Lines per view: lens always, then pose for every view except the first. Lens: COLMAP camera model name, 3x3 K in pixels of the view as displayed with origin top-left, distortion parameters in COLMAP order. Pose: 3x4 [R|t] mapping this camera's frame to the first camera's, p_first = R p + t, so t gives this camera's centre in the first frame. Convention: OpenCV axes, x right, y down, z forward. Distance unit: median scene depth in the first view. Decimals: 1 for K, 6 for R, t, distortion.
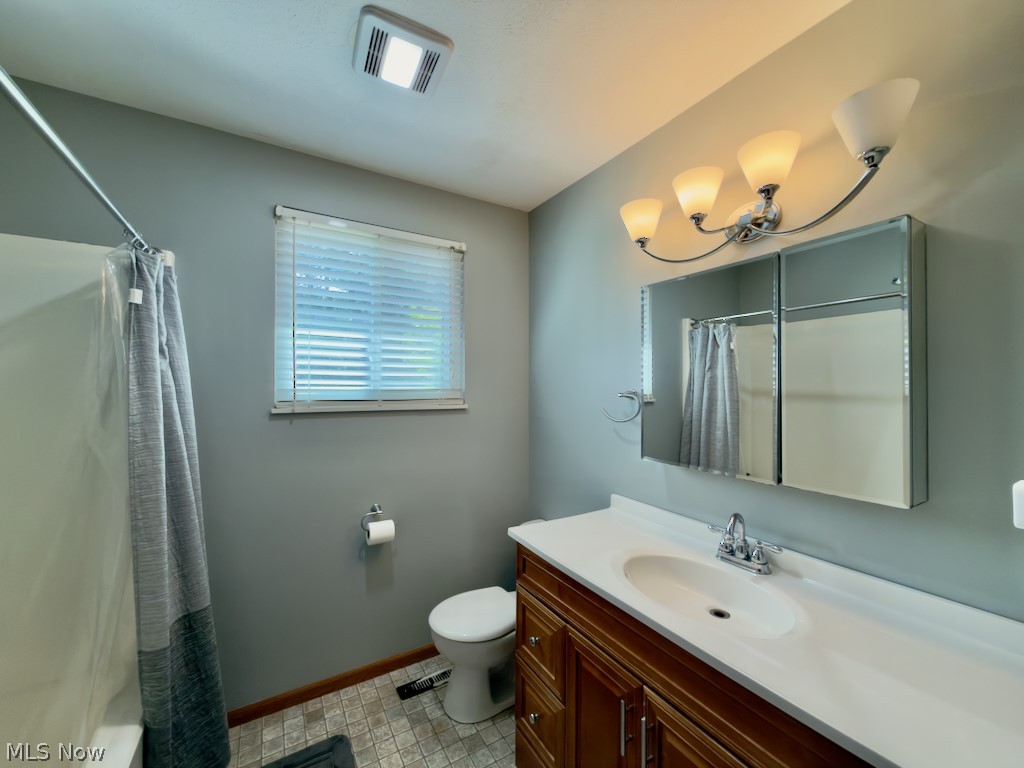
lens RADIAL K [[407.4, 0, 512.0], [0, 407.4, 384.0], [0, 0, 1]] dist [-0.000277, 0.000021]
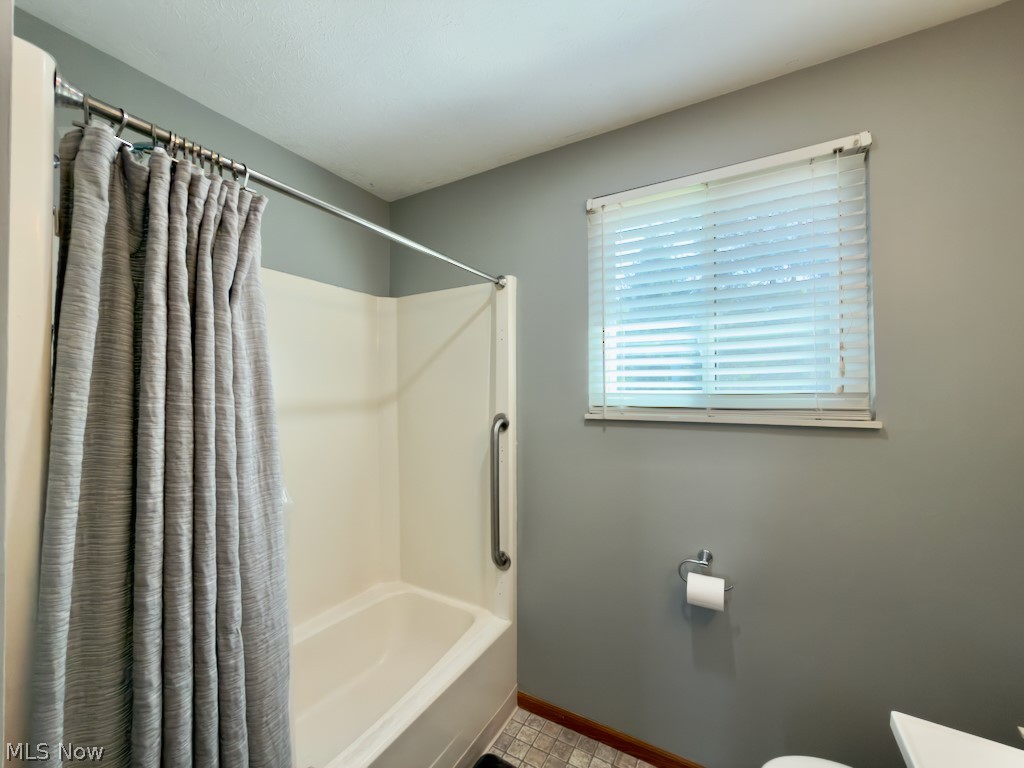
lens RADIAL K [[407.5, 0, 510.5], [0, 407.5, 381.9], [0, 0, 1]] dist [-0.011608, -0.000076]
pose [[0.472378, -0.024100, -0.881066, 0.147805], [0.010626, 0.999709, -0.021648, 0.004513], [0.881332, 0.000864, 0.472497, 0.352724]]
